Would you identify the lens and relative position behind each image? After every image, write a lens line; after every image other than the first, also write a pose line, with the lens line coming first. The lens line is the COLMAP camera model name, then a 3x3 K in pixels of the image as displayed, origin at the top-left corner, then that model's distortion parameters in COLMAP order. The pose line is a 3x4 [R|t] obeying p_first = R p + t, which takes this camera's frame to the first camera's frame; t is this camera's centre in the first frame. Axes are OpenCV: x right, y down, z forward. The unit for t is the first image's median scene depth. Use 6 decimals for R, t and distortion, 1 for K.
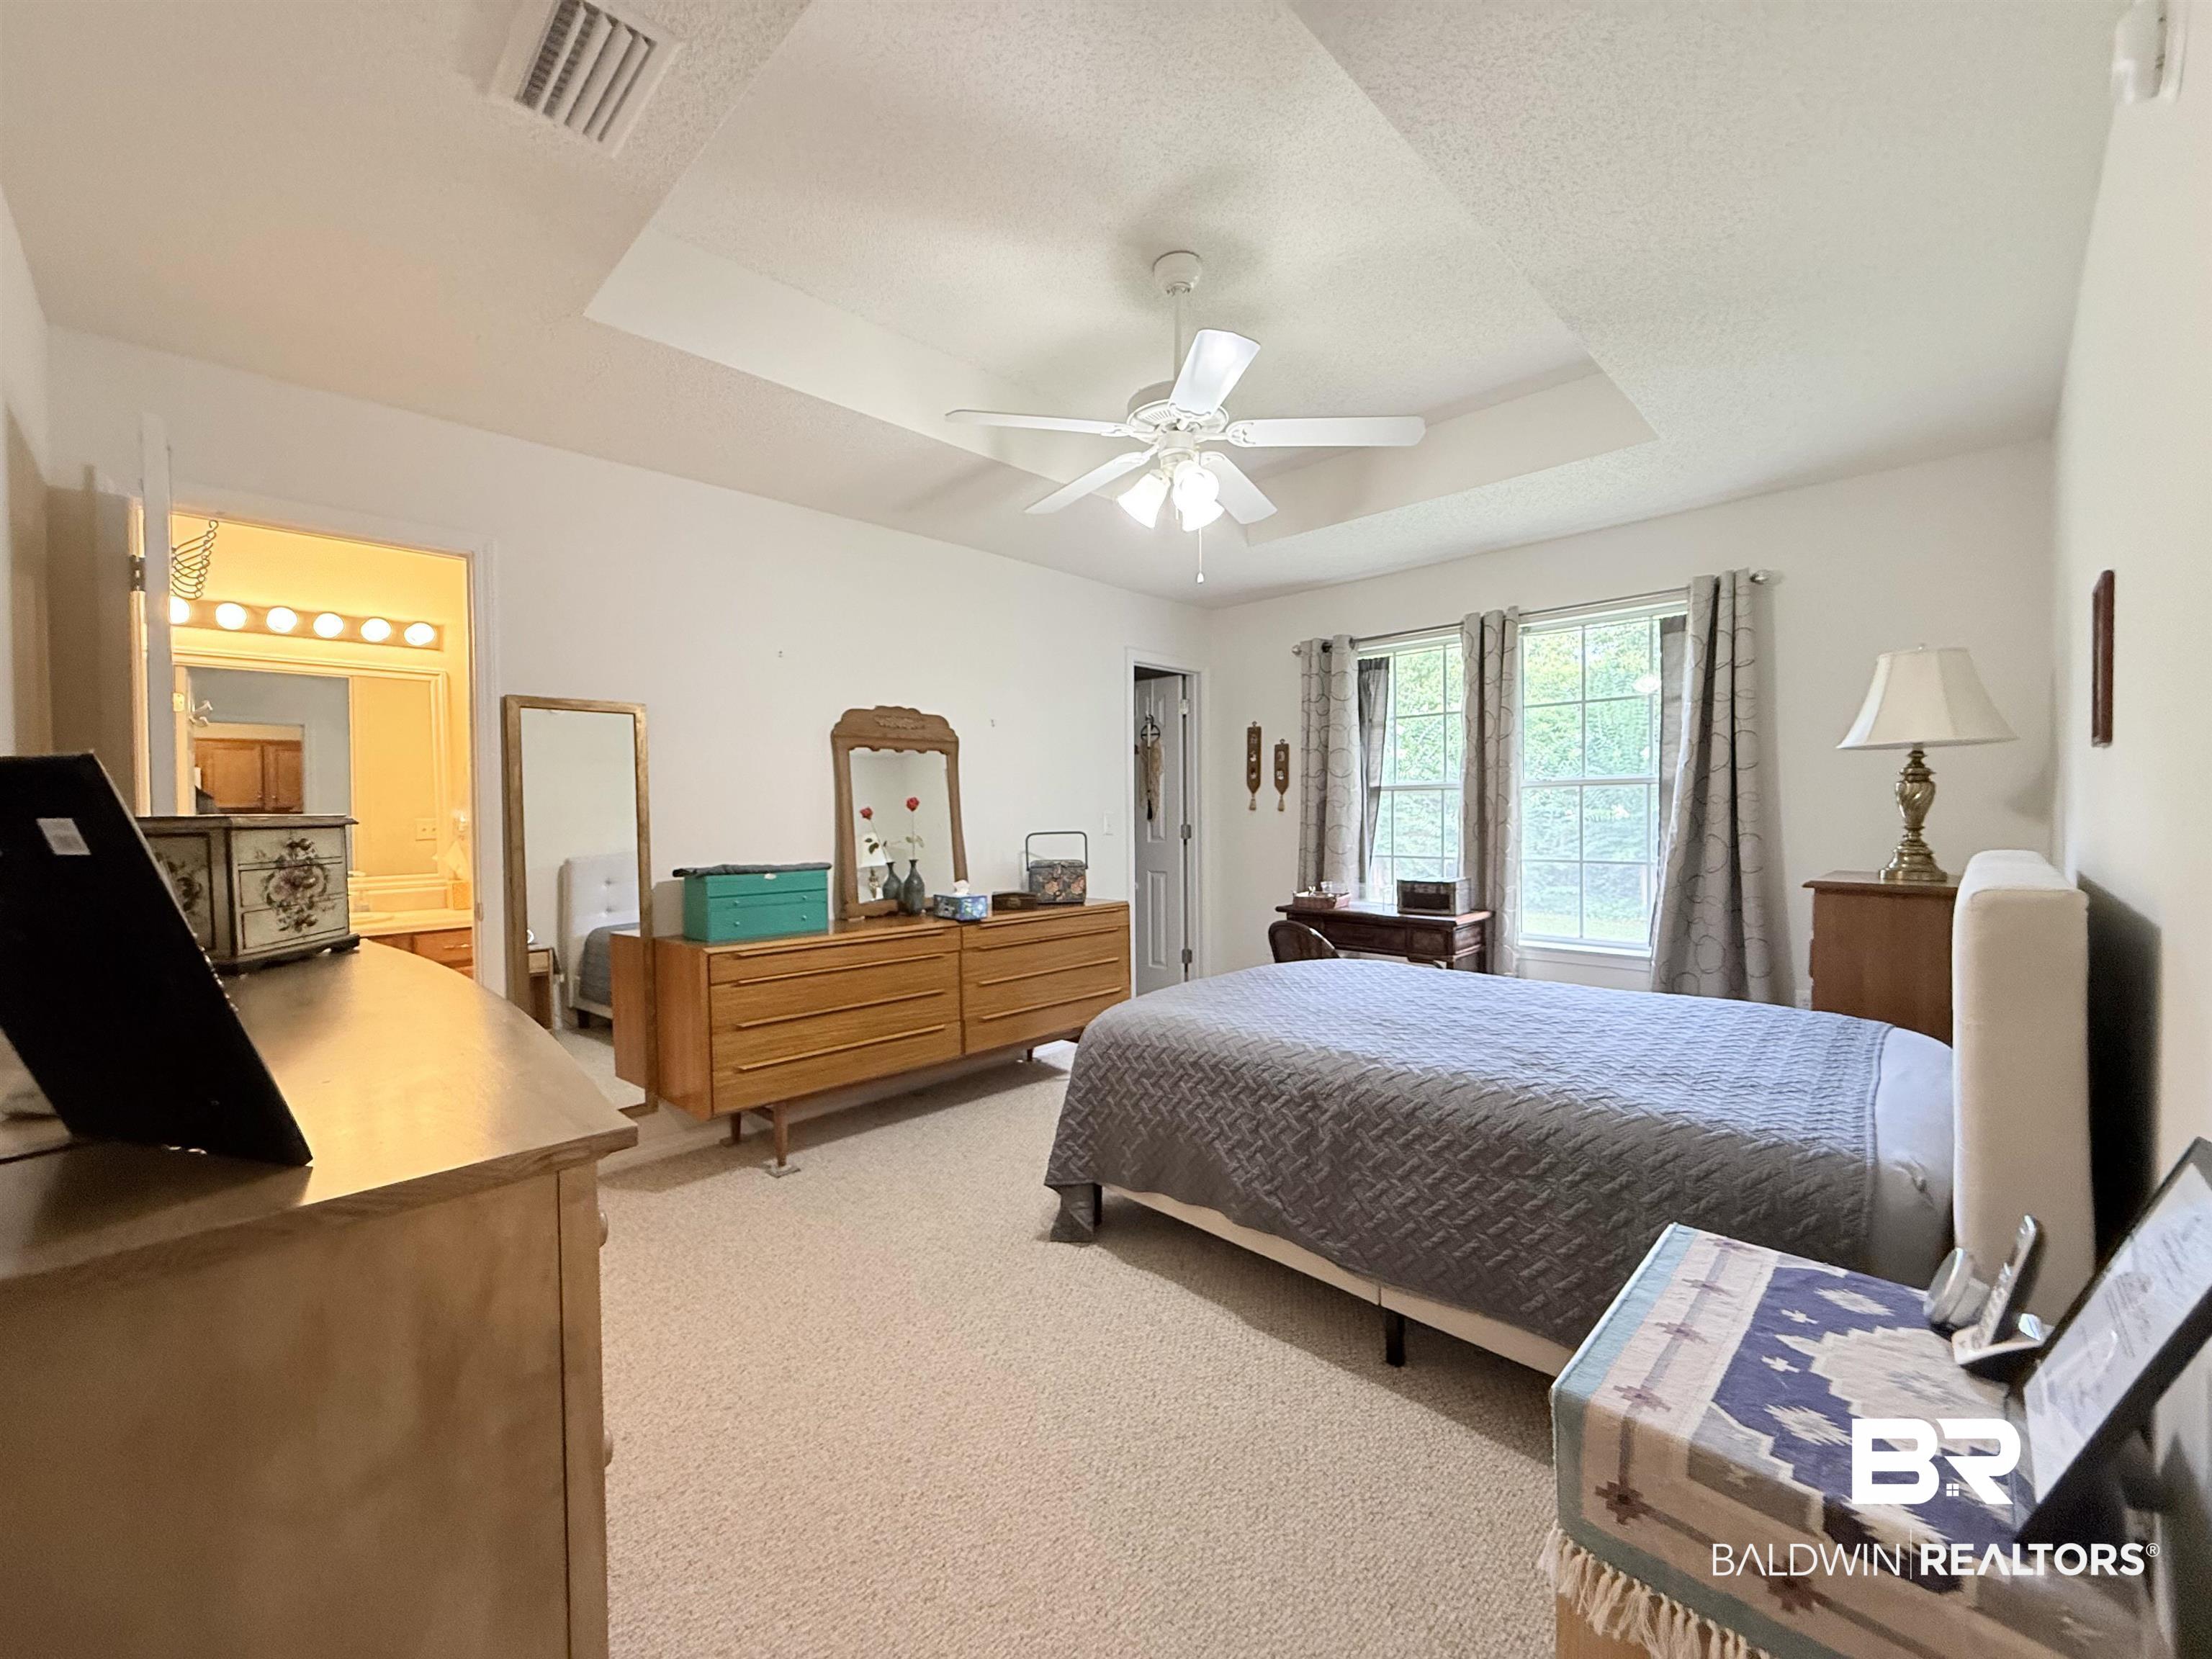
lens RADIAL K [[885.2, 0, 1090.5], [0, 885.2, 828.3], [0, 0, 1]] dist [0.000183, 0.000351]
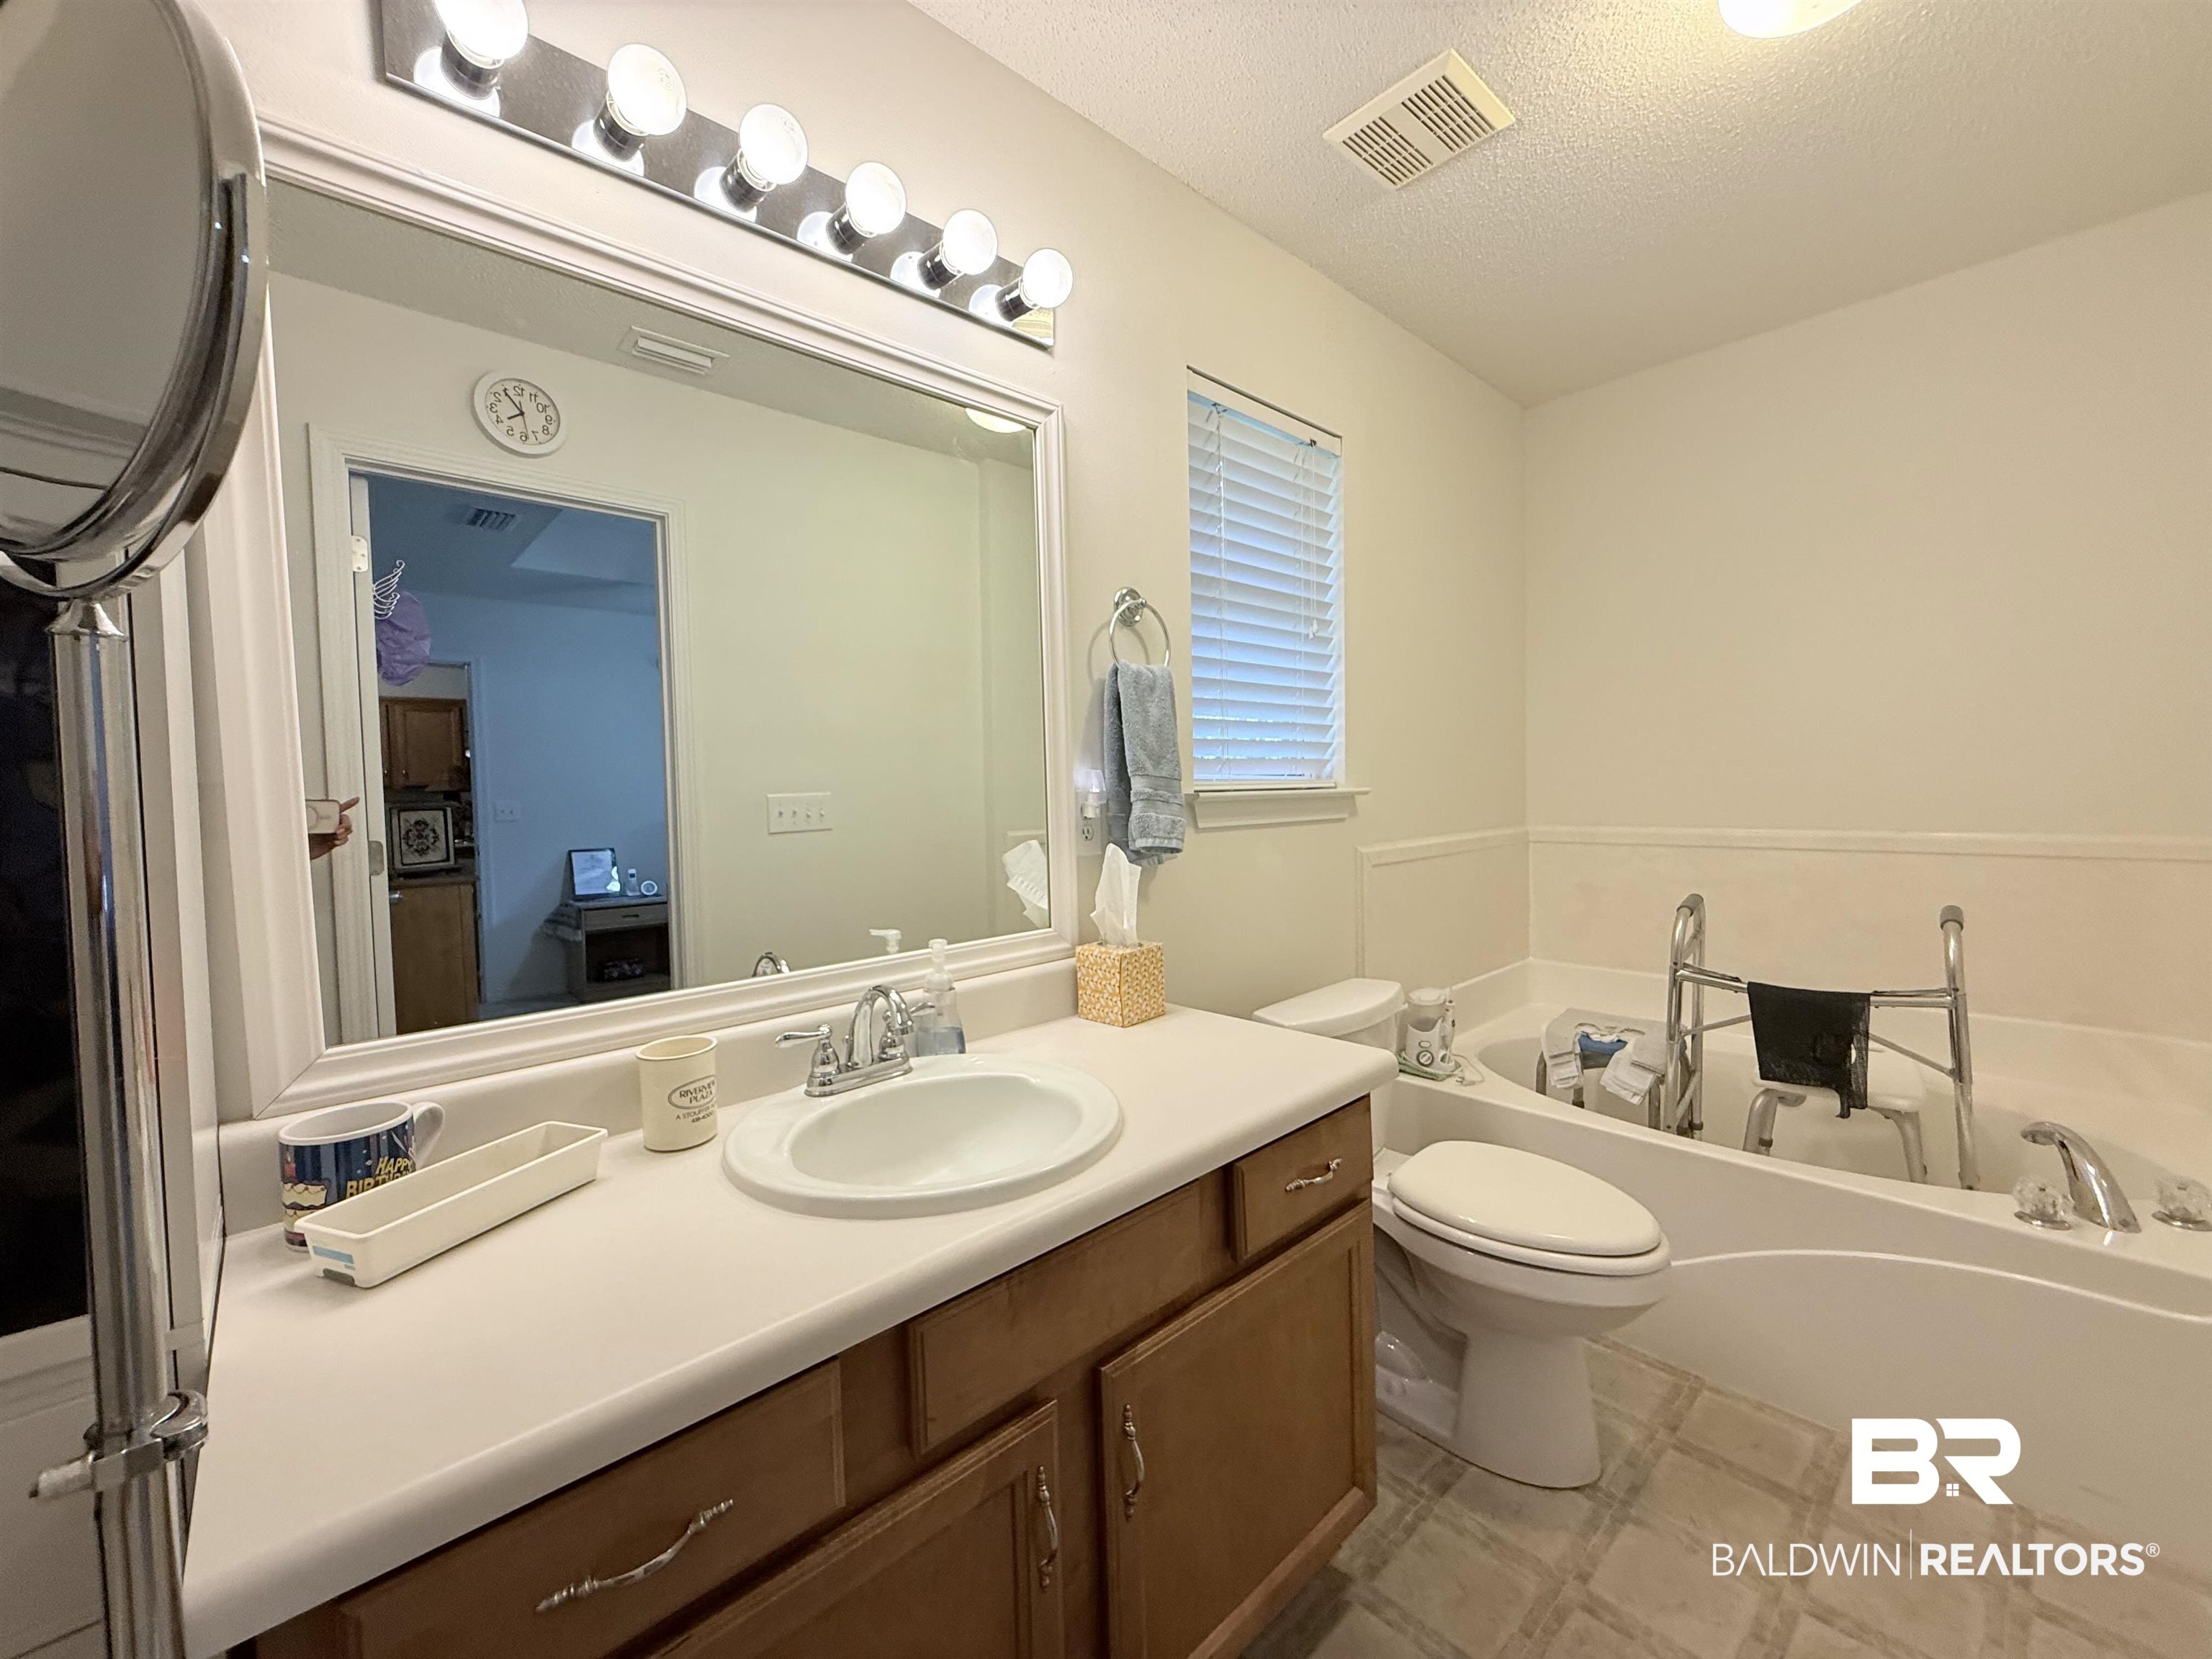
lens RADIAL K [[885.2, 0, 1090.5], [0, 885.2, 828.3], [0, 0, 1]] dist [0.000183, 0.000351]
pose [[0.999091, -0.010386, -0.041333, -0.608515], [0.011596, 0.999508, 0.029144, -0.003641], [0.041010, -0.029596, 0.998720, 0.526547]]
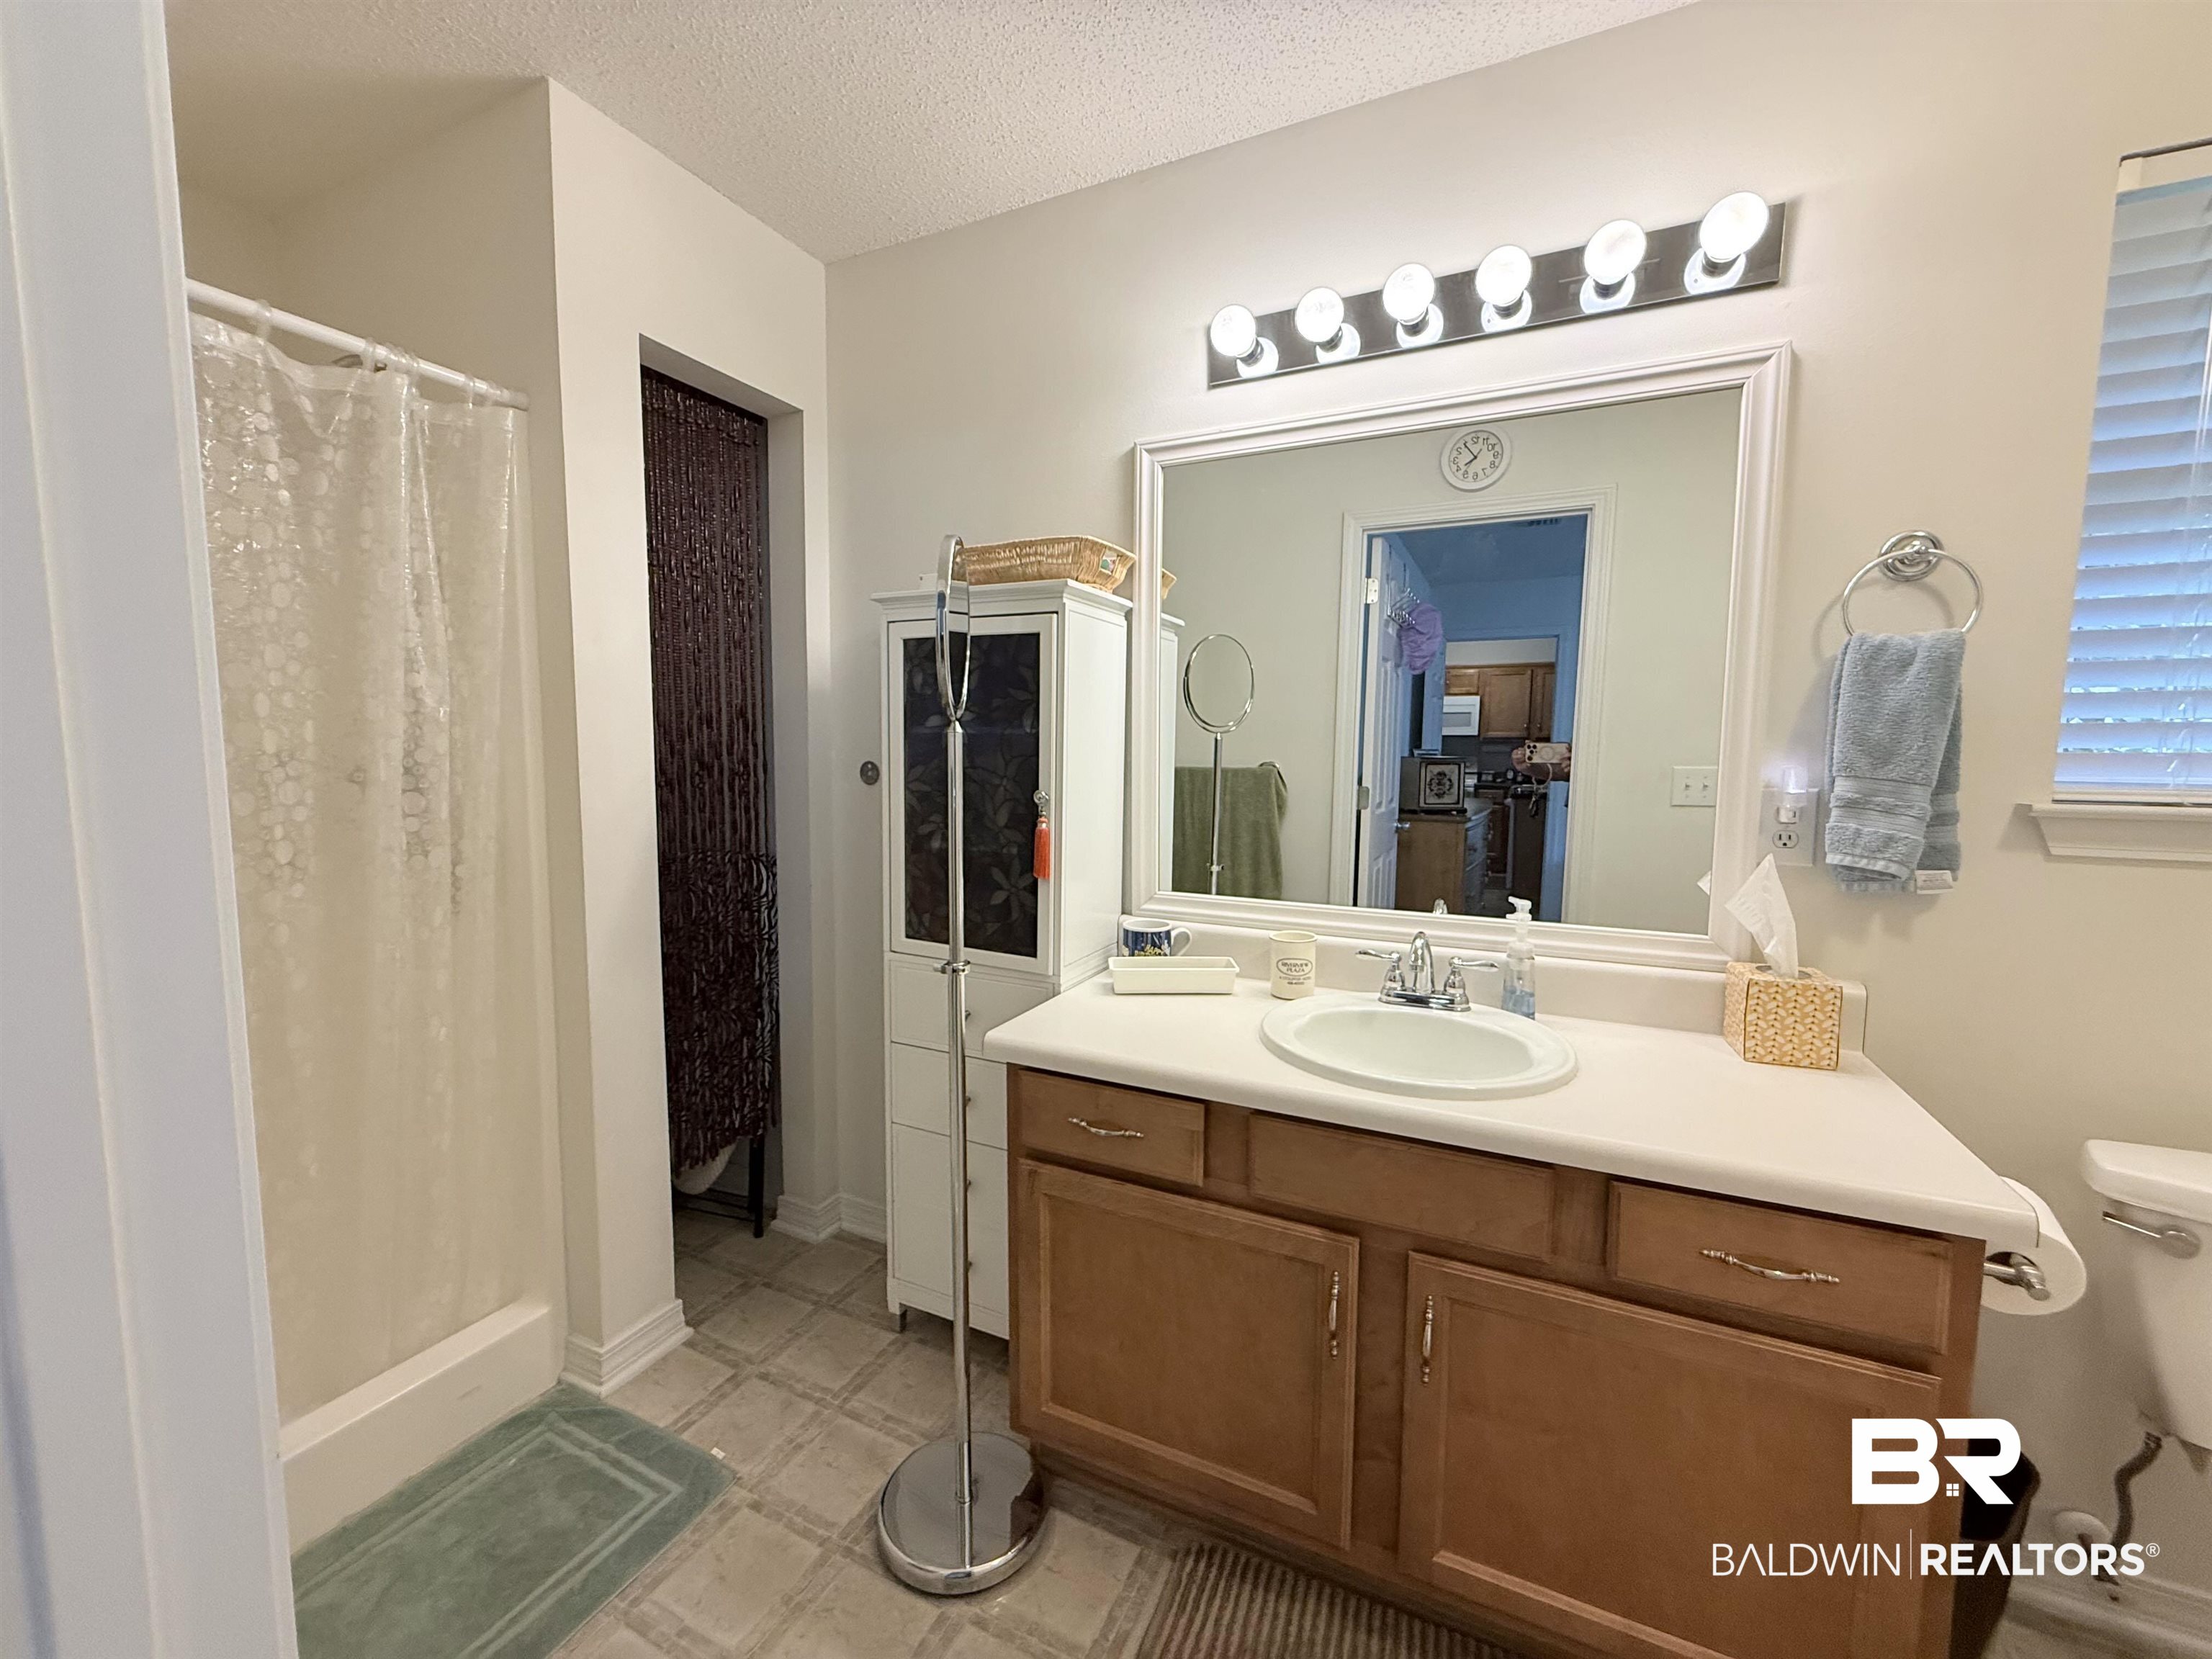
lens RADIAL K [[882.9, 0, 1106.0], [0, 882.9, 829.5], [0, 0, 1]] dist [-0.000935, 0.000312]
pose [[0.331098, 0.104481, -0.937794, -0.417581], [-0.026156, 0.994485, 0.101563, -0.019483], [0.943234, -0.009098, 0.332005, 0.558345]]
